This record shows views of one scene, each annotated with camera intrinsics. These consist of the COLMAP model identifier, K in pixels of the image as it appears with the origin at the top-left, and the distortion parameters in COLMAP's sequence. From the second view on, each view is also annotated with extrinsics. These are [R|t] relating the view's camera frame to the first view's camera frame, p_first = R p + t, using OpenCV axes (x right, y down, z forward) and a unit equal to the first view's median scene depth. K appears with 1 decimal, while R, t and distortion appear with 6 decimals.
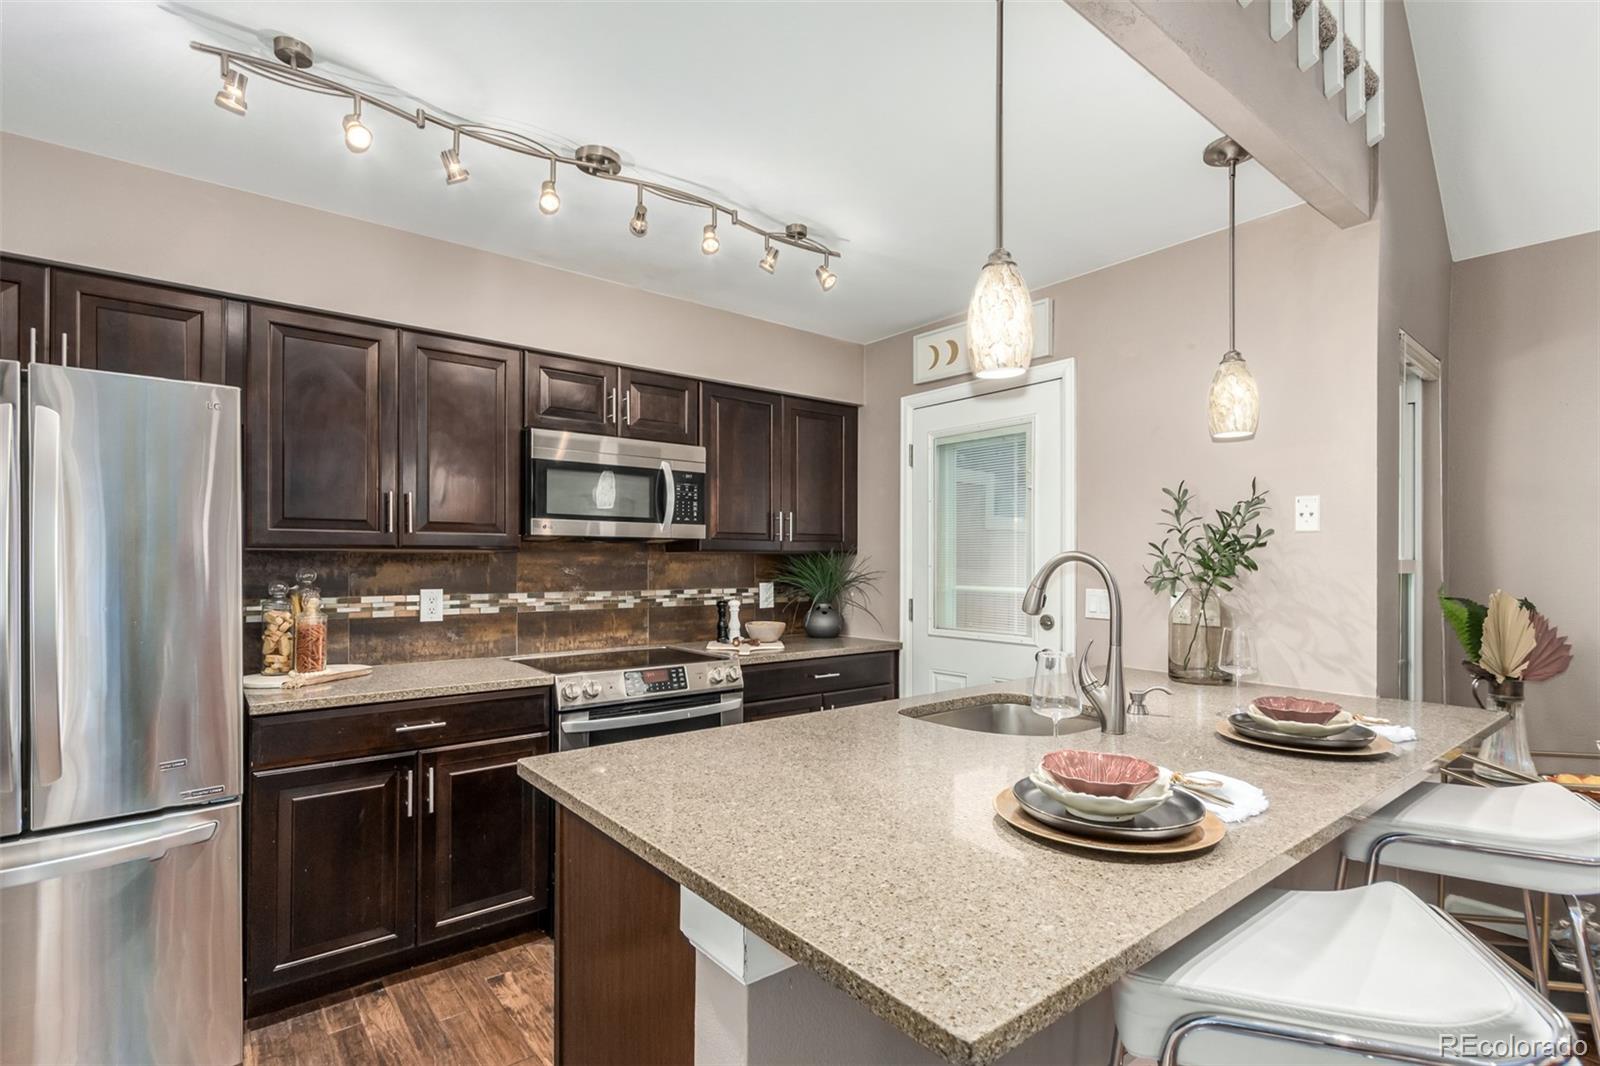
lens RADIAL K [[754.8, 0, 808.5], [0, 754.8, 560.9], [0, 0, 1]] dist [0.009385, -0.002353]
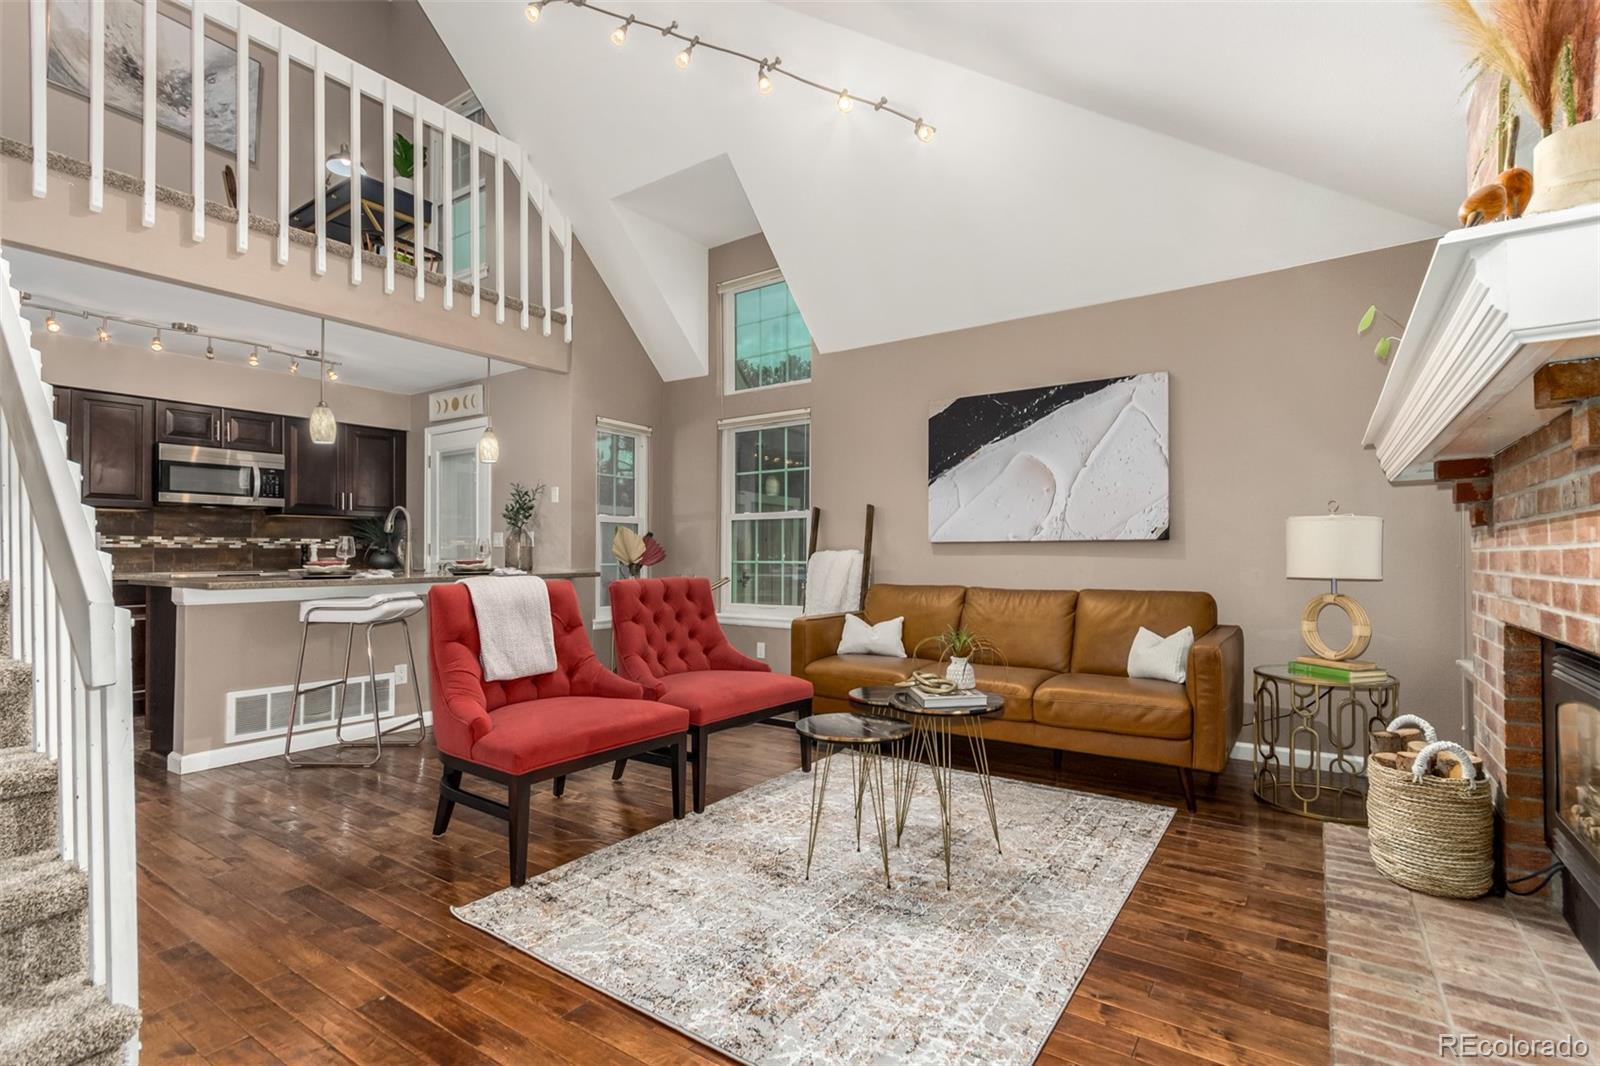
lens RADIAL K [[754.8, 0, 803.1], [0, 754.8, 547.0], [0, 0, 1]] dist [0.009385, -0.002353]
pose [[0.960597, -0.004047, 0.277915, 0.567413], [0.006844, 0.999935, -0.009093, 0.094553], [-0.277860, 0.010637, 0.960563, -1.097573]]
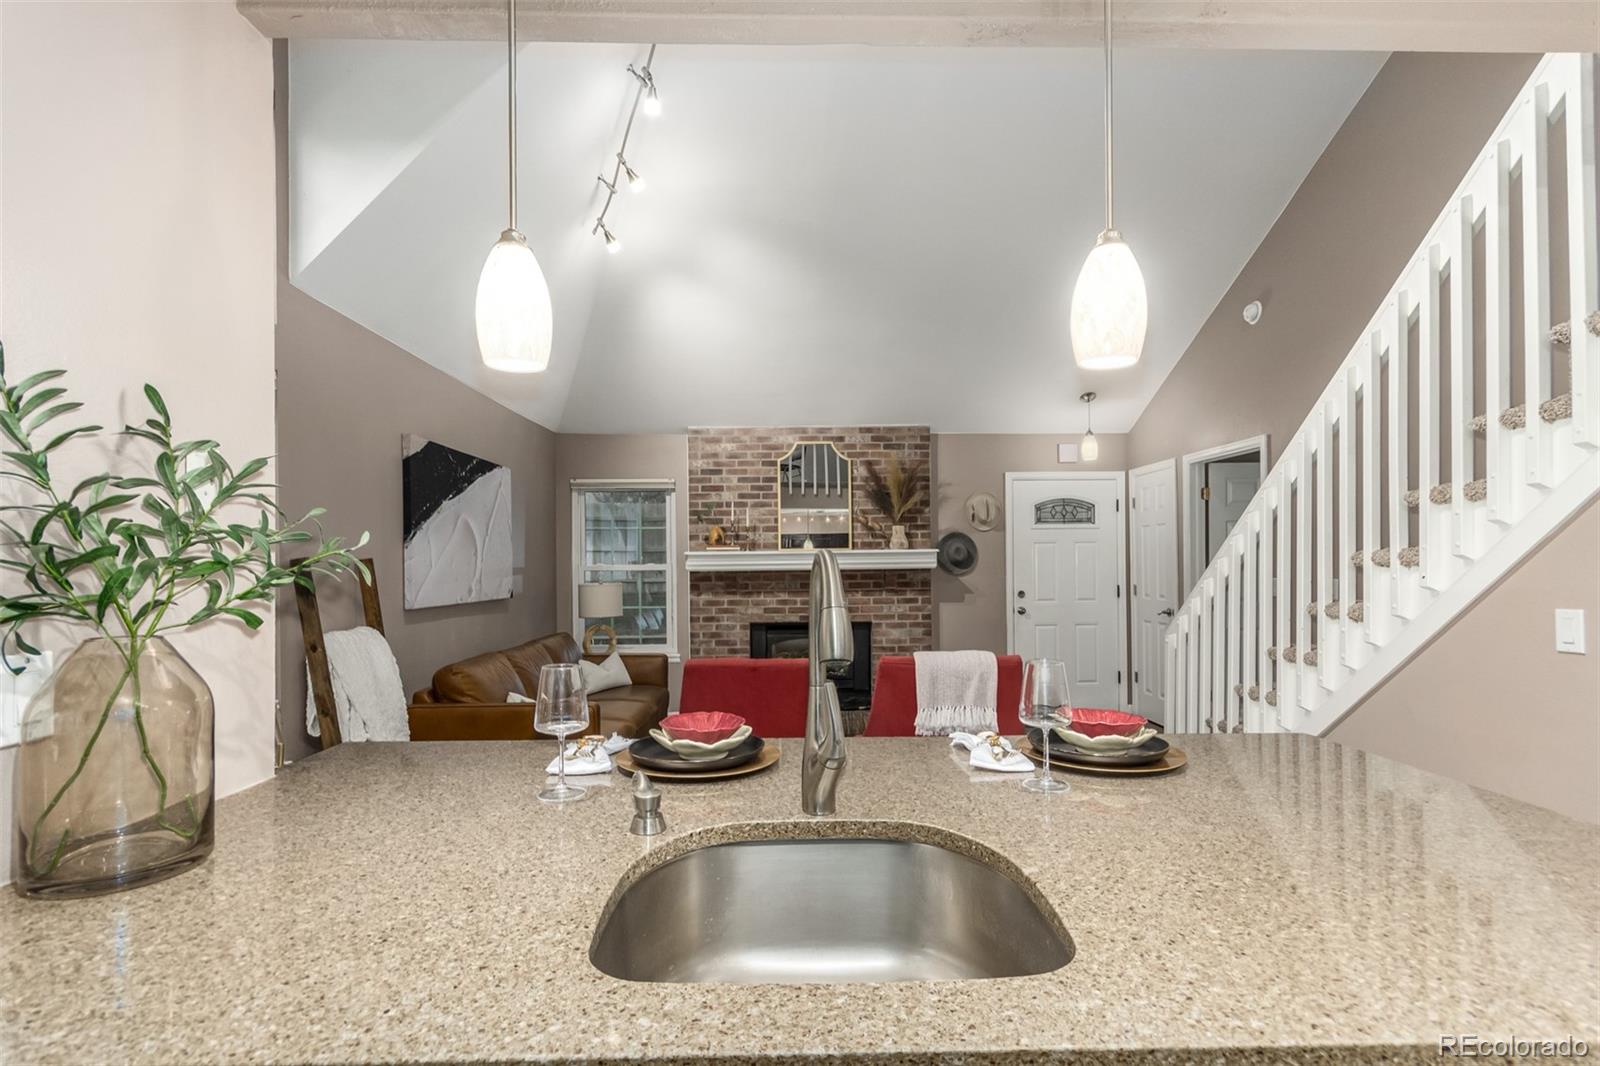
lens RADIAL K [[754.8, 0, 803.6], [0, 754.8, 562.9], [0, 0, 1]] dist [0.009385, -0.002353]
pose [[-0.788232, 0.000056, 0.615378, -0.022634], [0.001158, 0.999998, 0.001392, -0.004791], [-0.615377, 0.001810, -0.788231, 0.886376]]
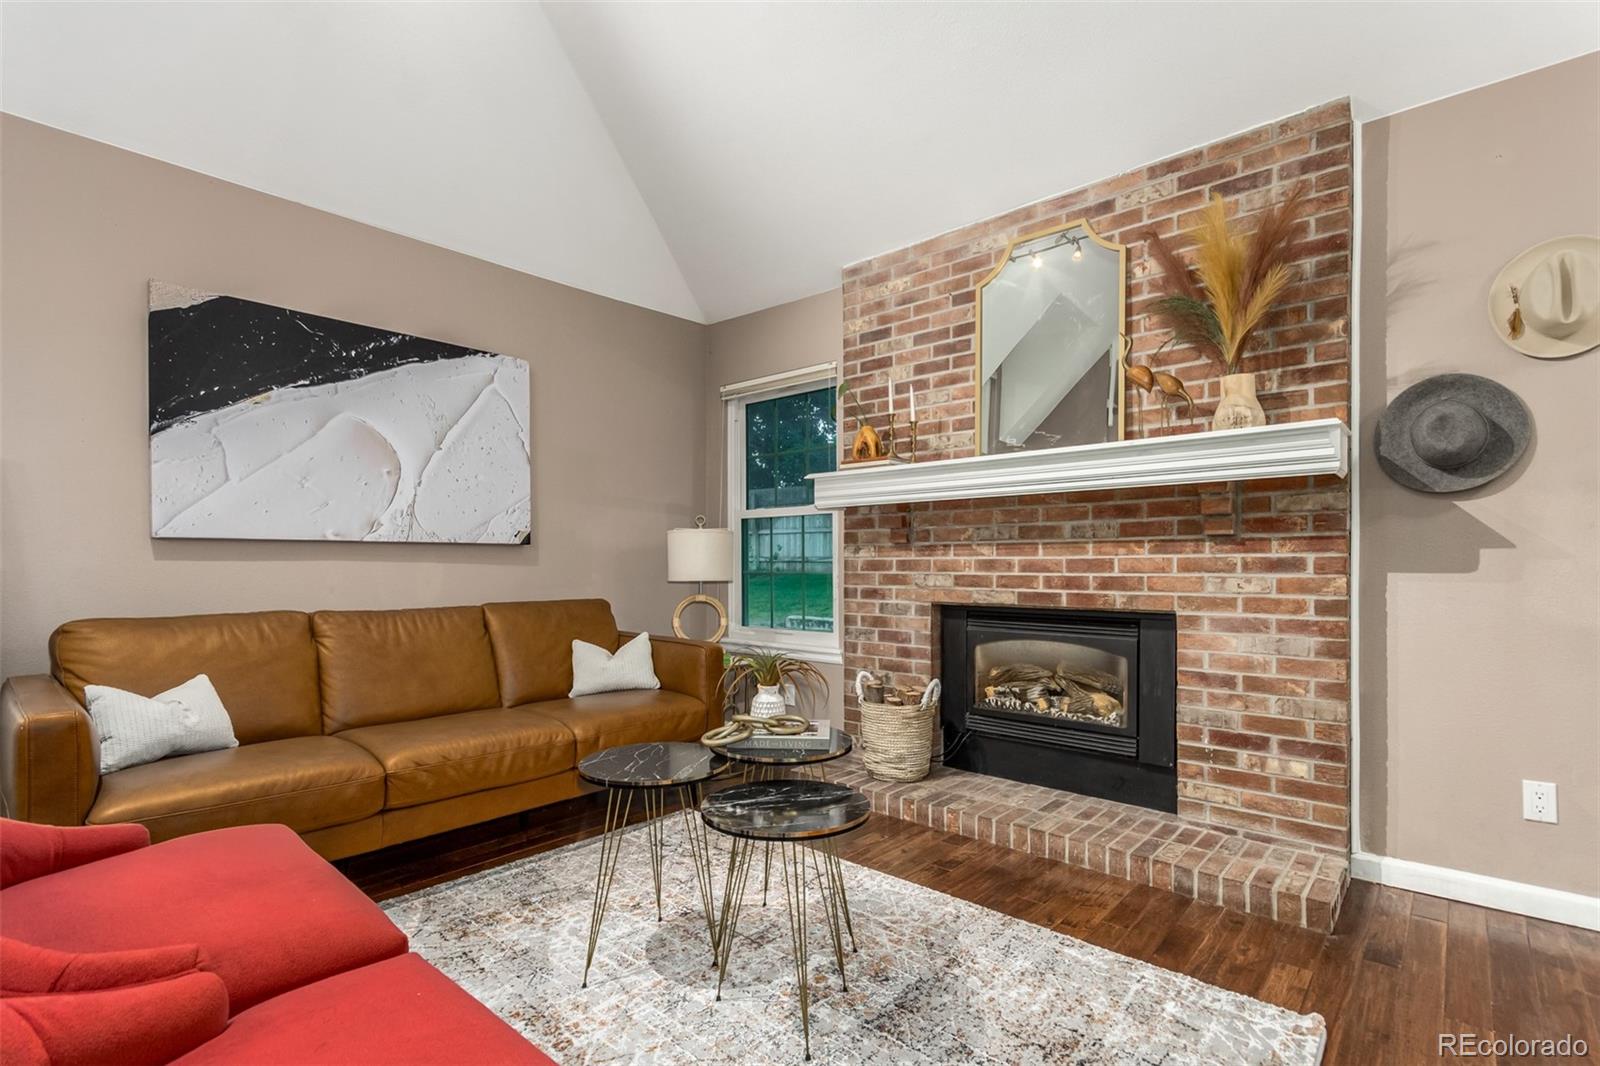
lens RADIAL K [[754.8, 0, 799.5], [0, 754.8, 566.5], [0, 0, 1]] dist [0.009385, -0.002353]
pose [[-0.160869, -0.014571, 0.986868, 0.290718], [-0.000827, 0.999893, 0.014629, 0.091009], [-0.986975, 0.001537, -0.160863, -0.263977]]
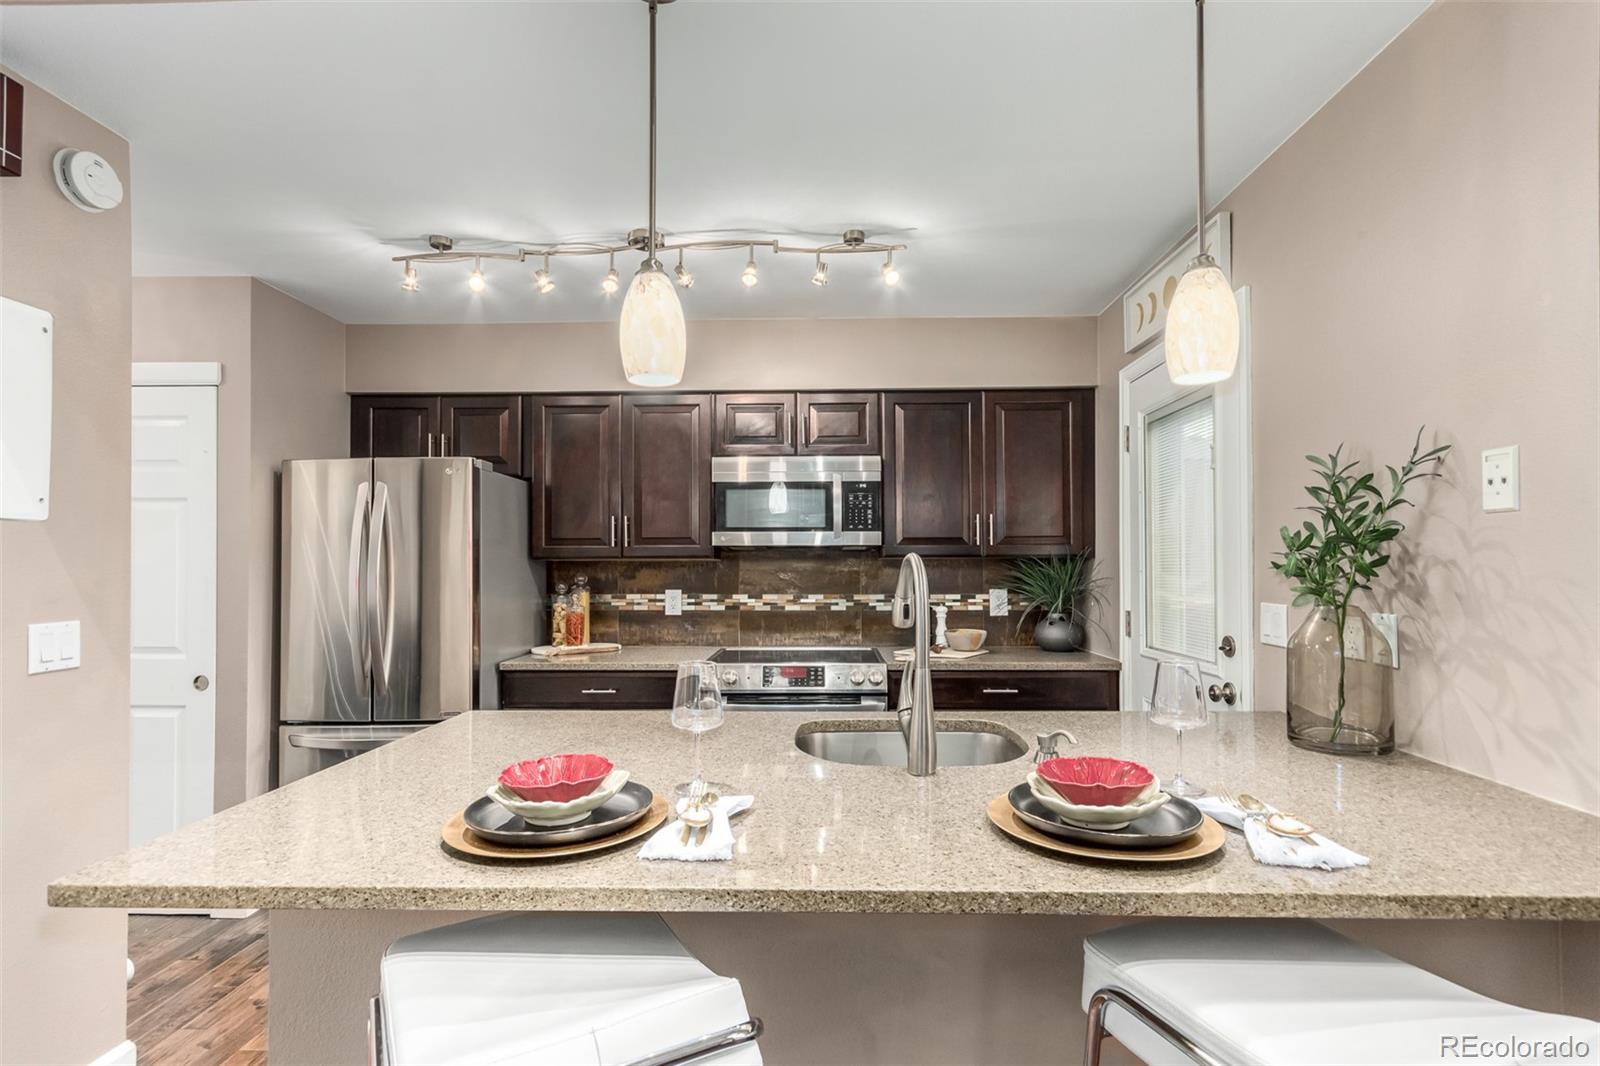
lens RADIAL K [[754.8, 0, 811.0], [0, 754.8, 558.7], [0, 0, 1]] dist [0.009385, -0.002353]
pose [[0.762793, -0.011928, -0.646533, 0.480862], [0.004643, 0.999905, -0.012969, 0.002458], [0.646626, 0.006891, 0.762776, 0.165931]]
